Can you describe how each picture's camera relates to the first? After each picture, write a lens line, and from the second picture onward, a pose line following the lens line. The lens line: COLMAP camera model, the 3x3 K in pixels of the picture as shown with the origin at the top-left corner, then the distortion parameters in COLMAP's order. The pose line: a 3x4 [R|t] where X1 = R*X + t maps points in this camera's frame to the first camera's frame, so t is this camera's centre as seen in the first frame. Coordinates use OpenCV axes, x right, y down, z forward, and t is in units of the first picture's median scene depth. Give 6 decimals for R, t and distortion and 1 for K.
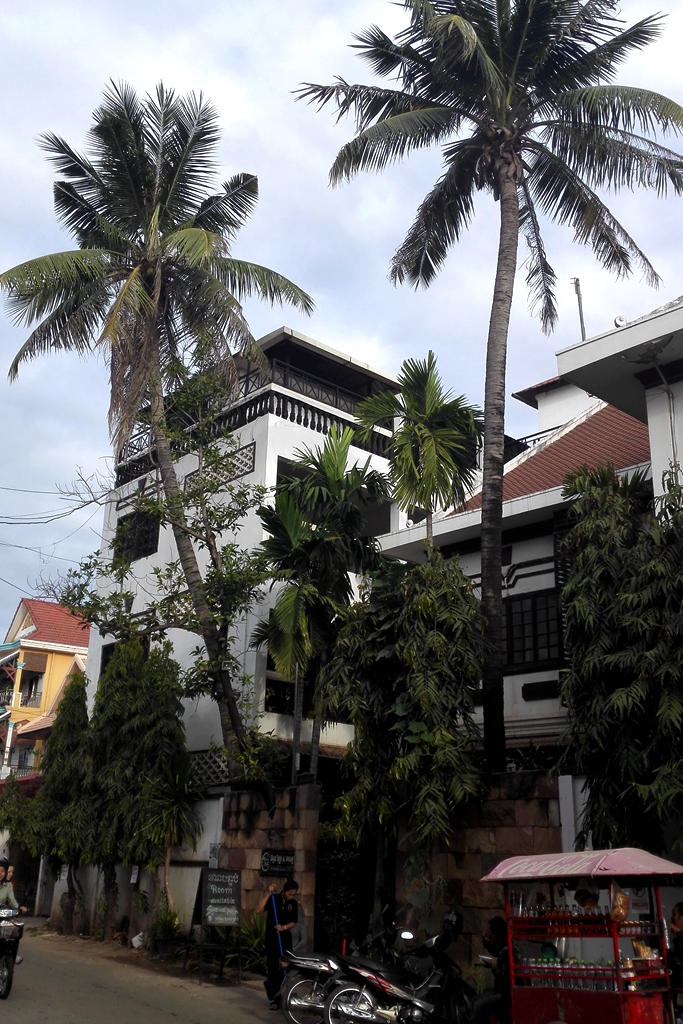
lens RADIAL K [[973.7, 0, 339.5], [0, 973.7, 513.9], [0, 0, 1]] dist [0.007077, 0.000000]
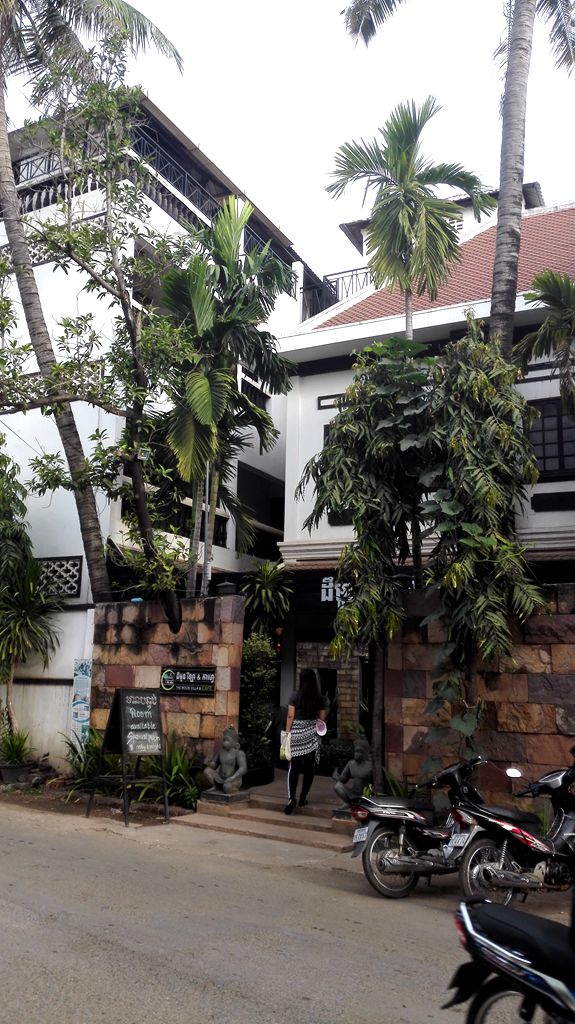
lens RADIAL K [[827.6, 0, 294.7], [0, 827.6, 516.6], [0, 0, 1]] dist [0.083377, -0.004477]
pose [[0.938915, 0.056629, 0.339459, -0.235166], [-0.110575, 0.983709, 0.141739, 0.095156], [-0.325902, -0.170617, 0.929880, 0.296647]]
